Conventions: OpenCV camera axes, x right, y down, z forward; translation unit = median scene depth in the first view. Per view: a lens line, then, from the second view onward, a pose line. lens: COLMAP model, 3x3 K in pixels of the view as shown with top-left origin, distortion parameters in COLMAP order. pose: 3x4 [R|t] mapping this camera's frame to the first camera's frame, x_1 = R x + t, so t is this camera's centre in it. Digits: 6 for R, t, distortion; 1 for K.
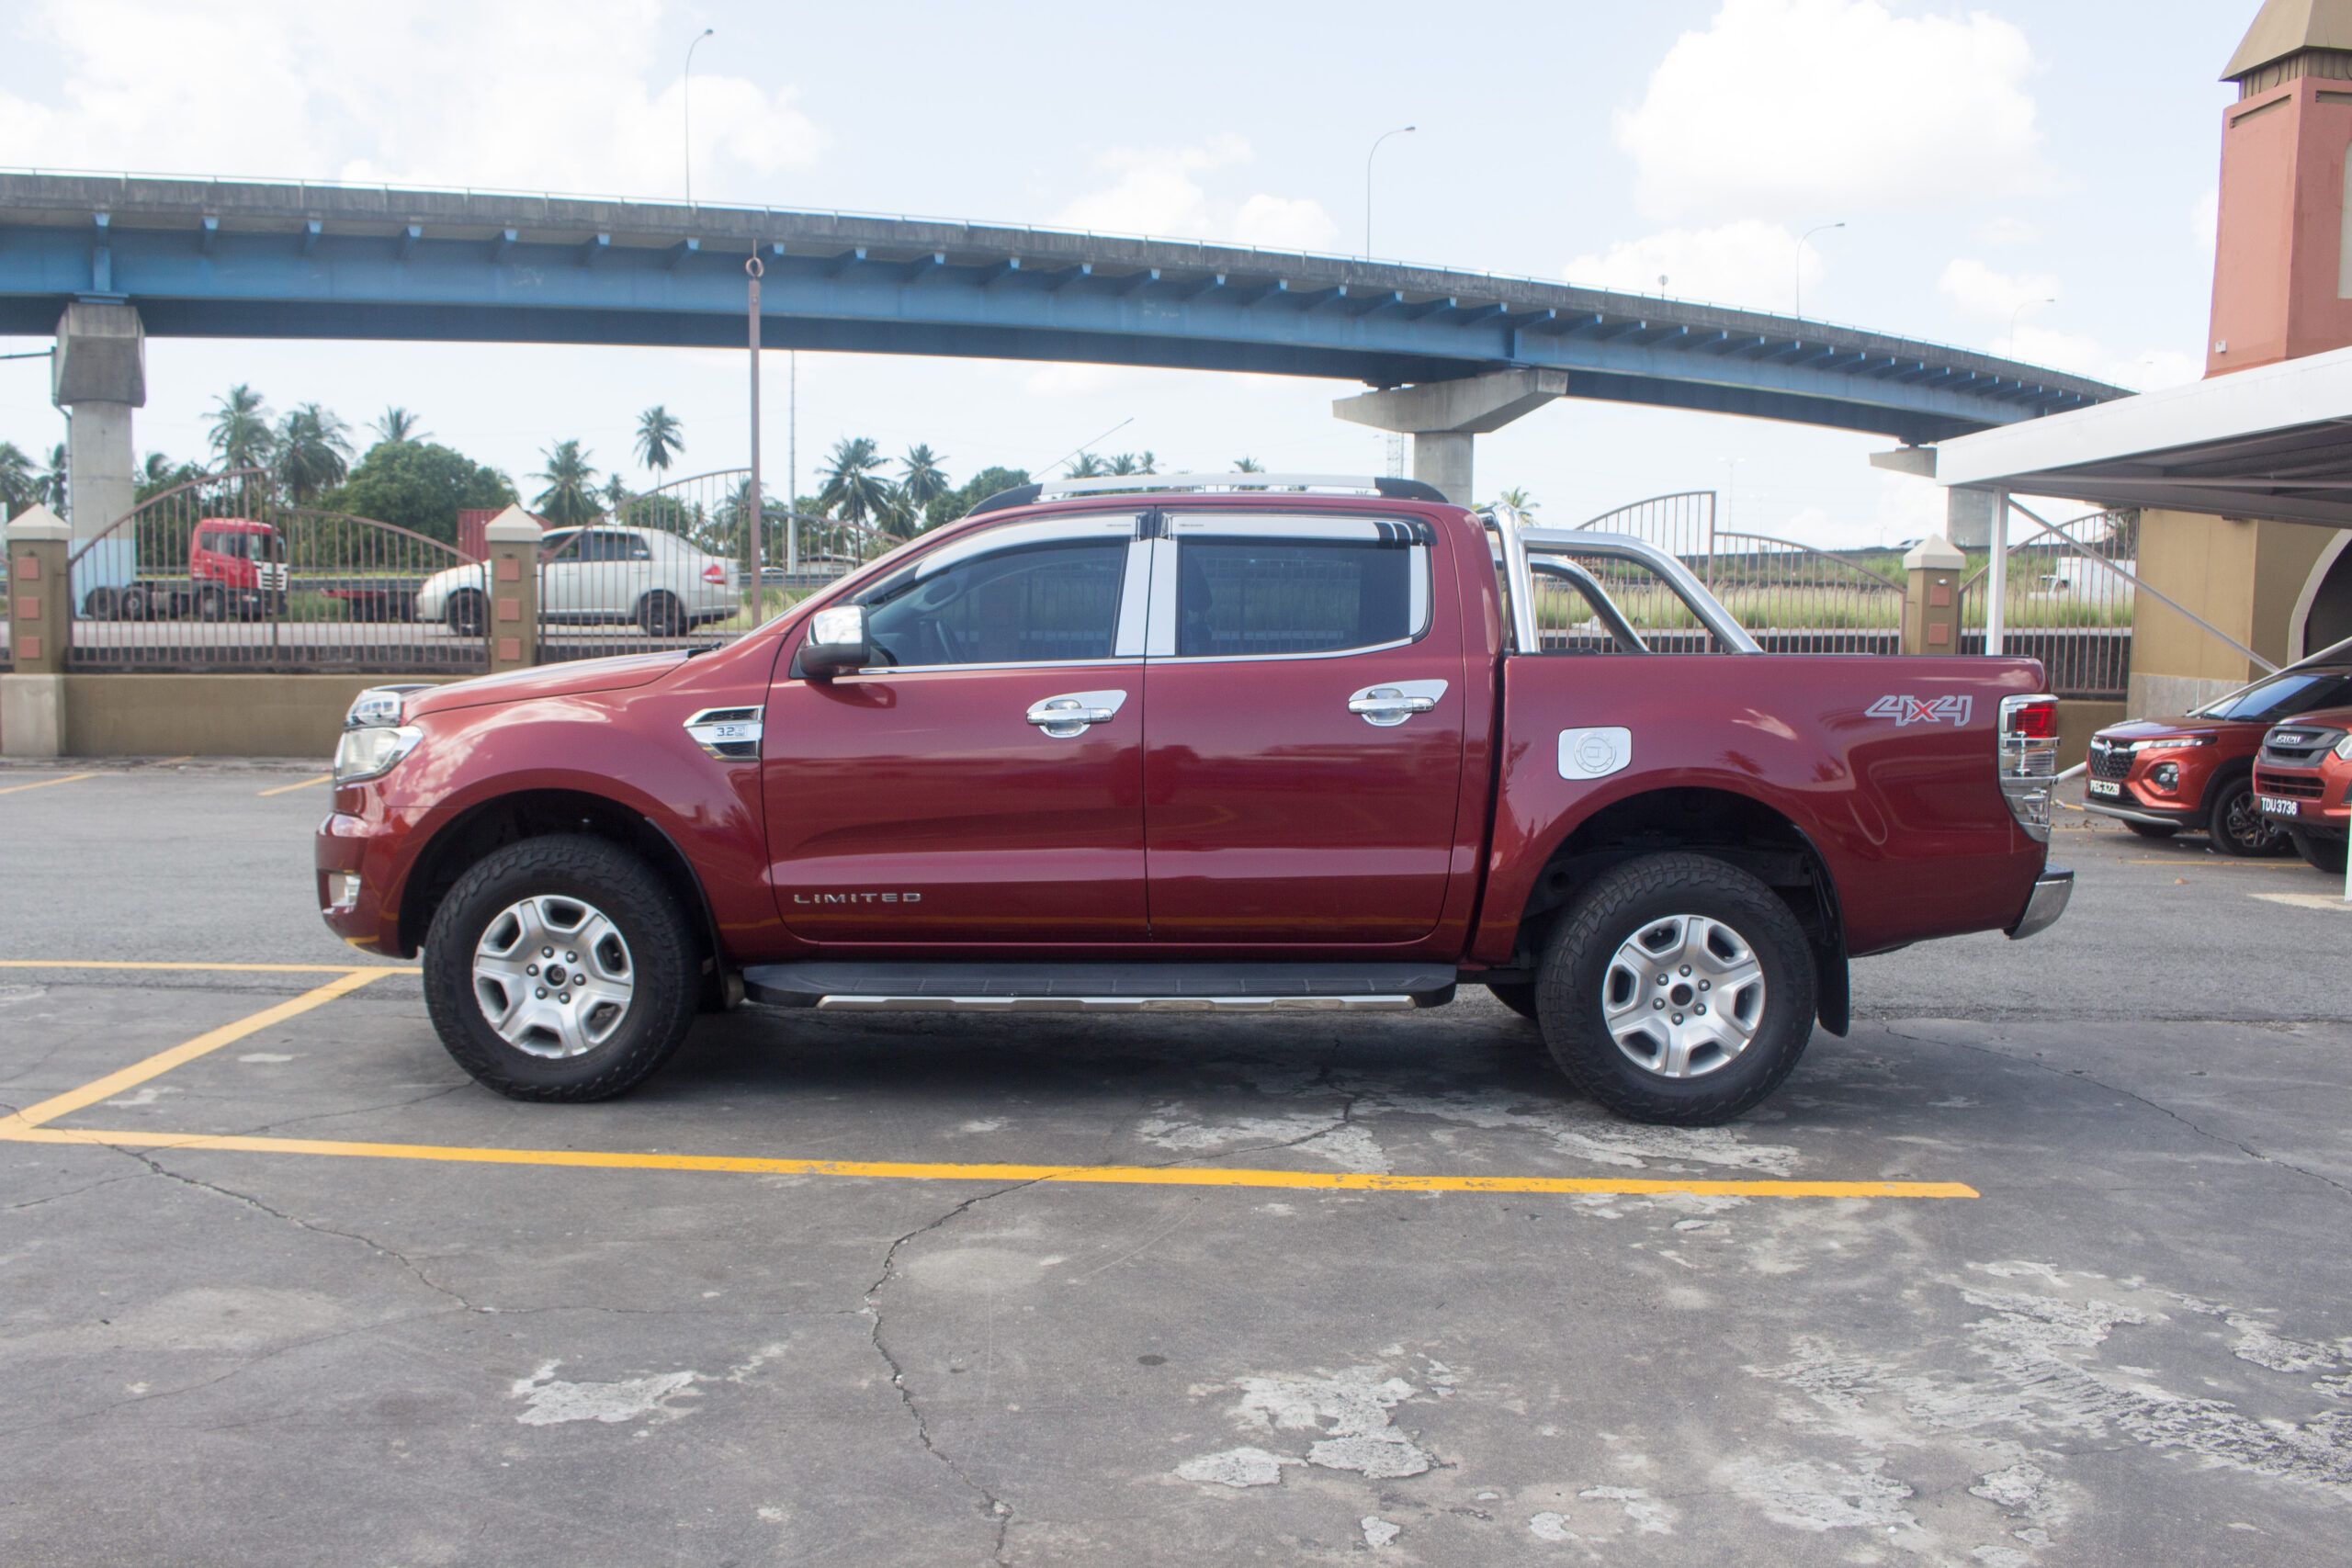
lens RADIAL K [[2146.9, 0, 1176.0], [0, 2146.9, 784.0], [0, 0, 1]] dist [-0.174822, 0.183793]
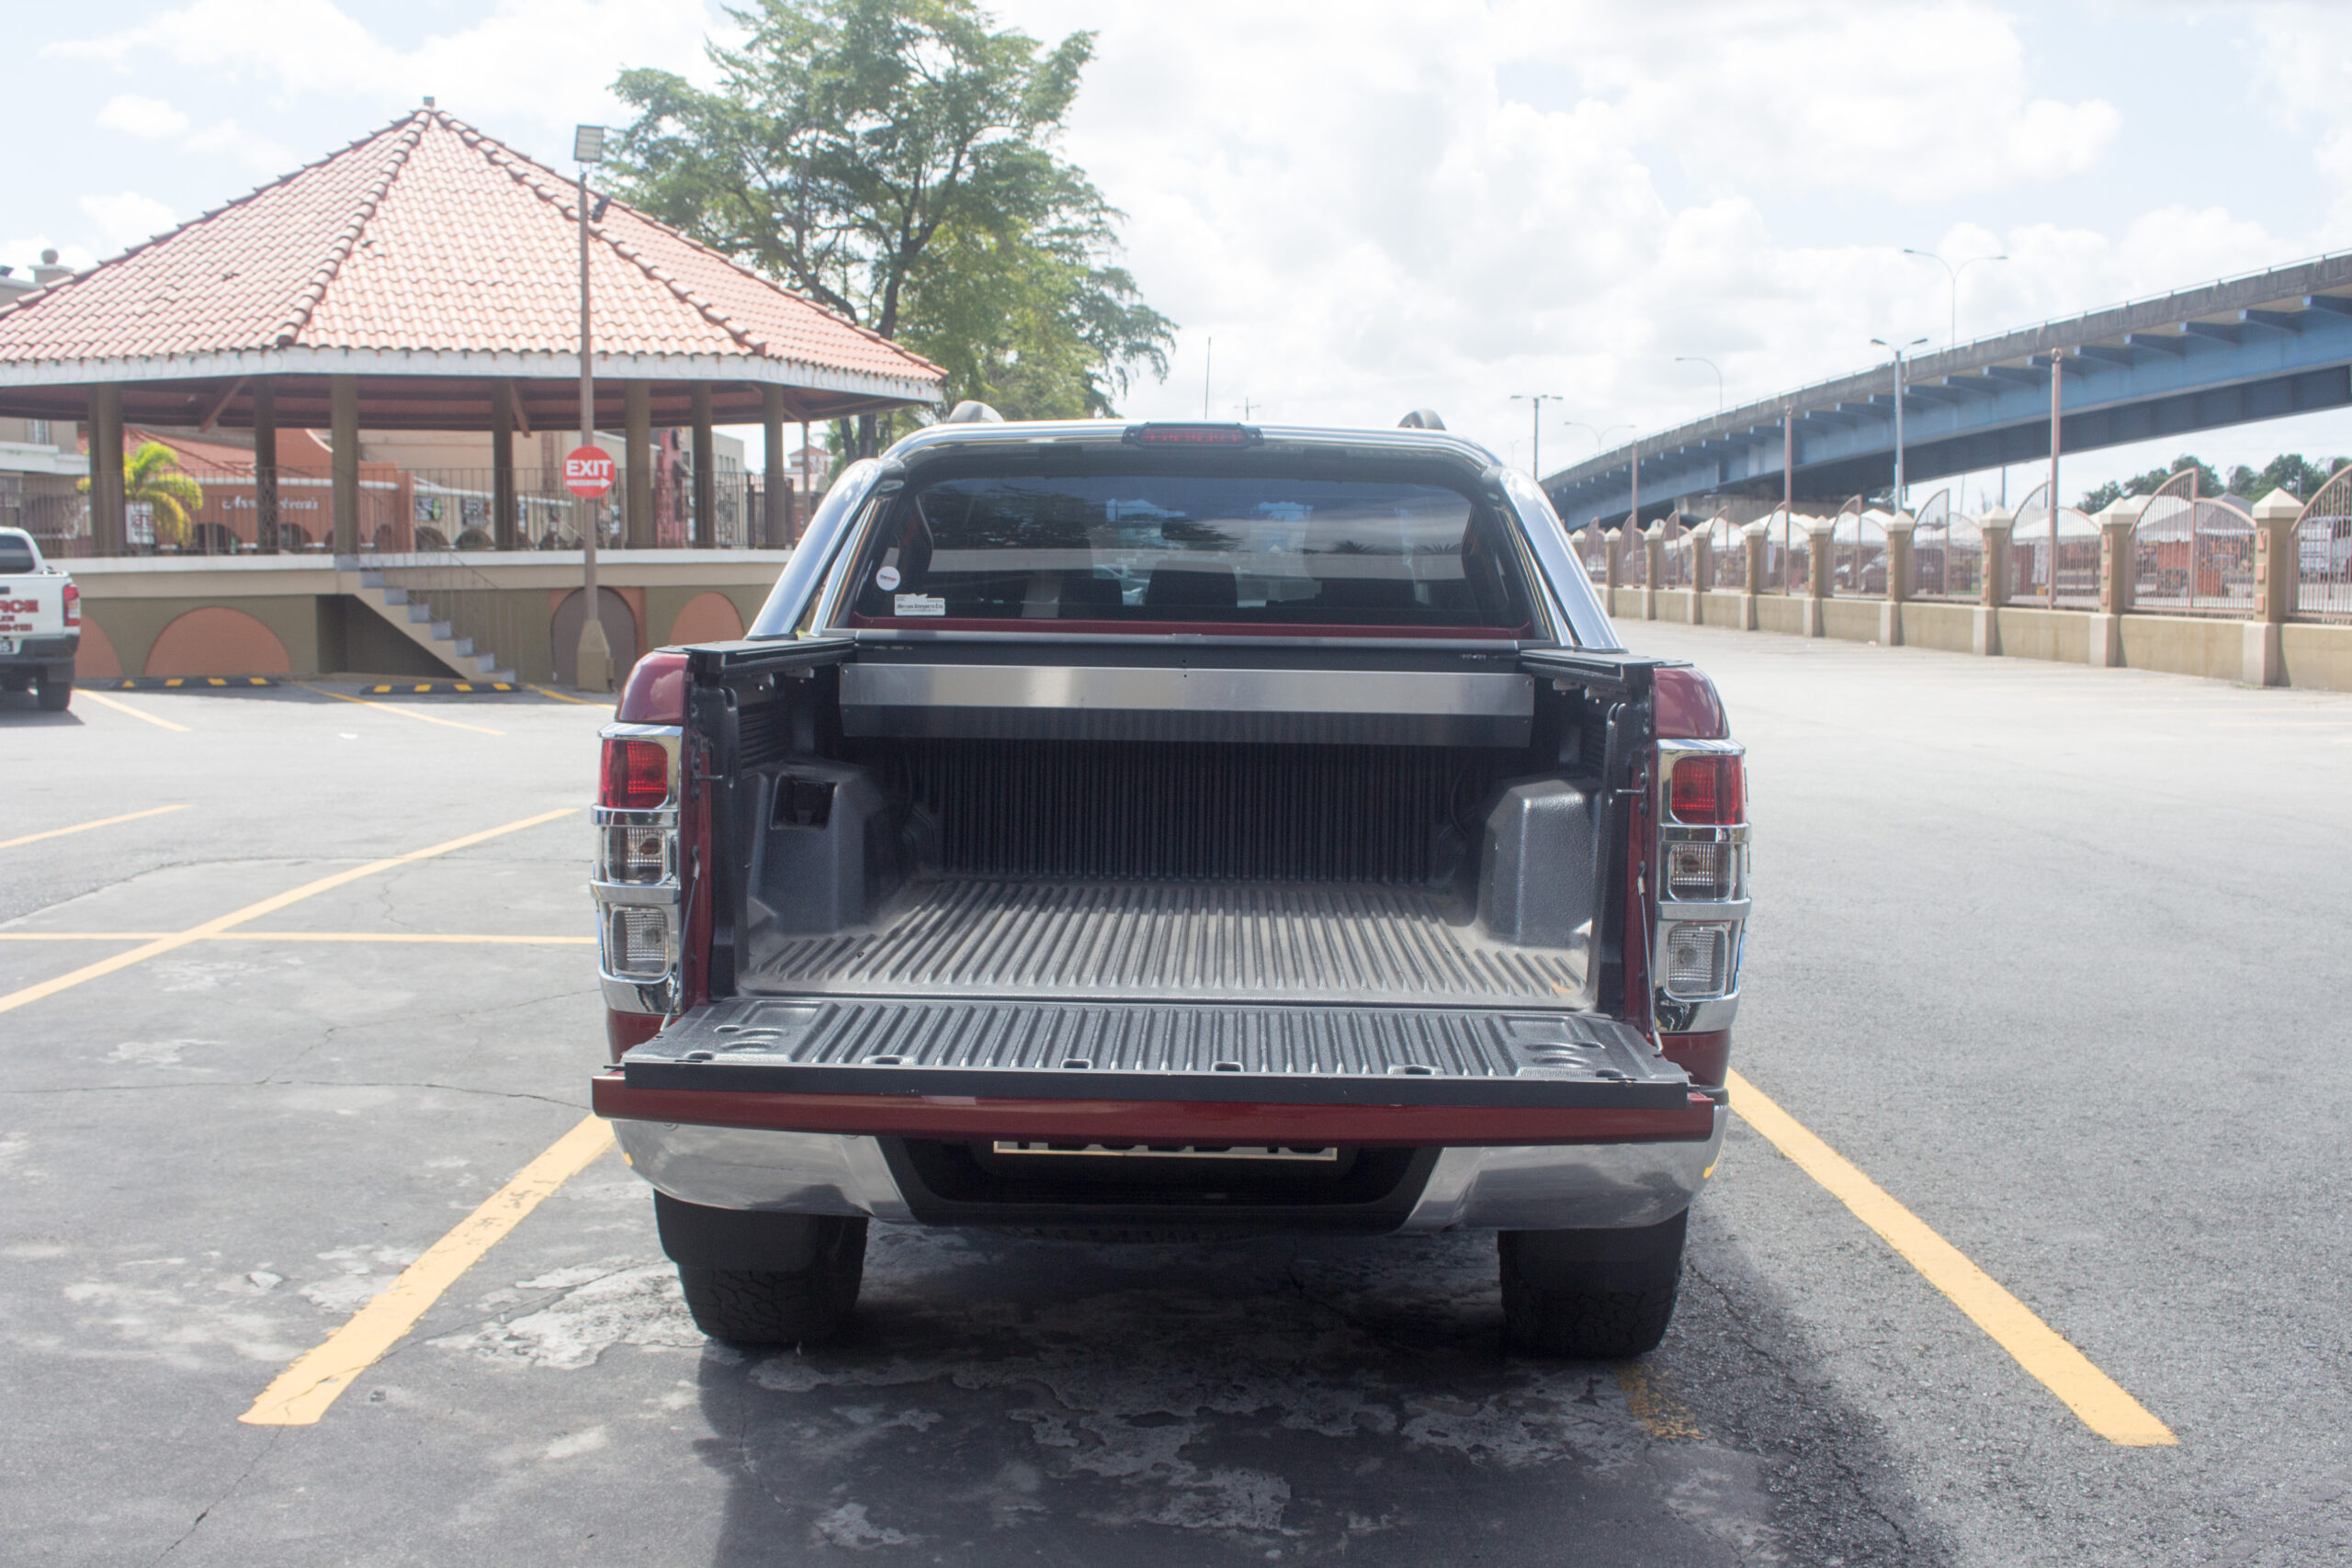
lens RADIAL K [[2453.0, 0, 1159.1], [0, 2453.0, 787.1], [0, 0, 1]] dist [-0.105586, 0.054313]
pose [[-0.044343, 0.075123, -0.996188, 1.128591], [-0.074596, 0.994136, 0.078289, -0.094103], [0.996227, 0.077784, -0.038479, 1.297824]]
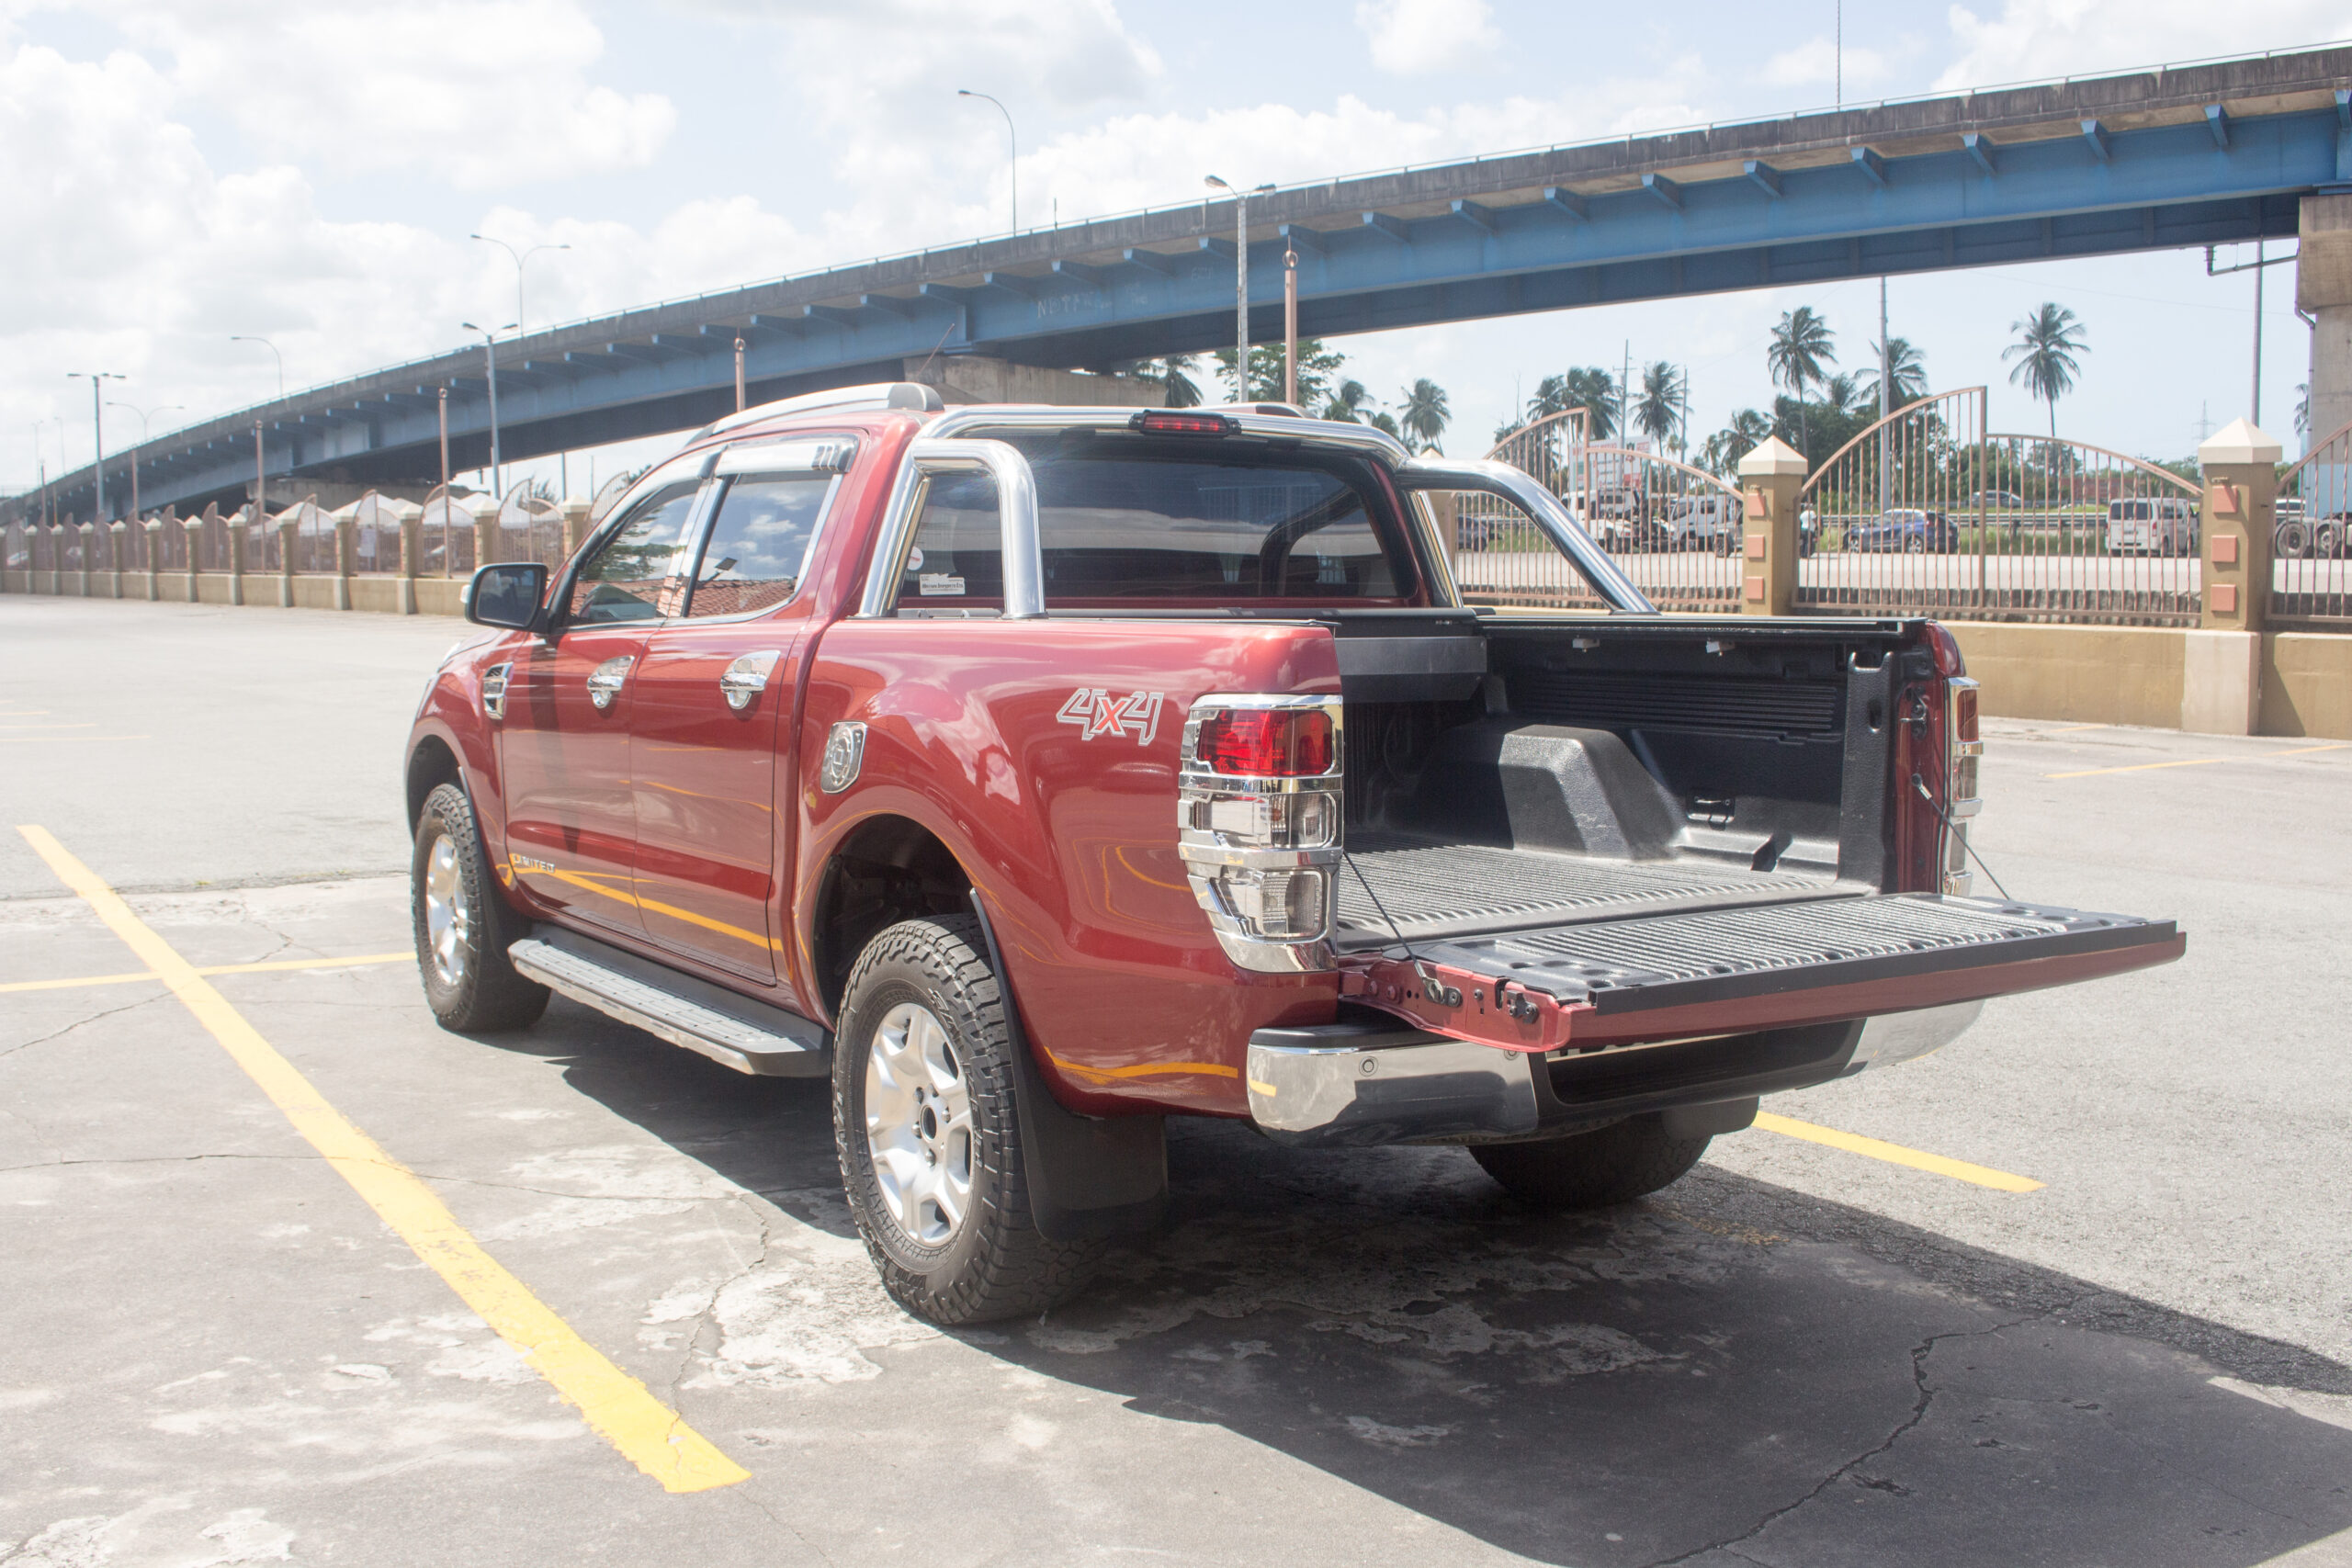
lens RADIAL K [[2453.0, 0, 1159.1], [0, 2453.0, 787.1], [0, 0, 1]] dist [-0.105586, 0.054313]
pose [[0.536727, 0.067878, -0.841021, 1.037981], [-0.054254, 0.997473, 0.045881, -0.052257], [0.842010, 0.021003, 0.539053, 0.717014]]
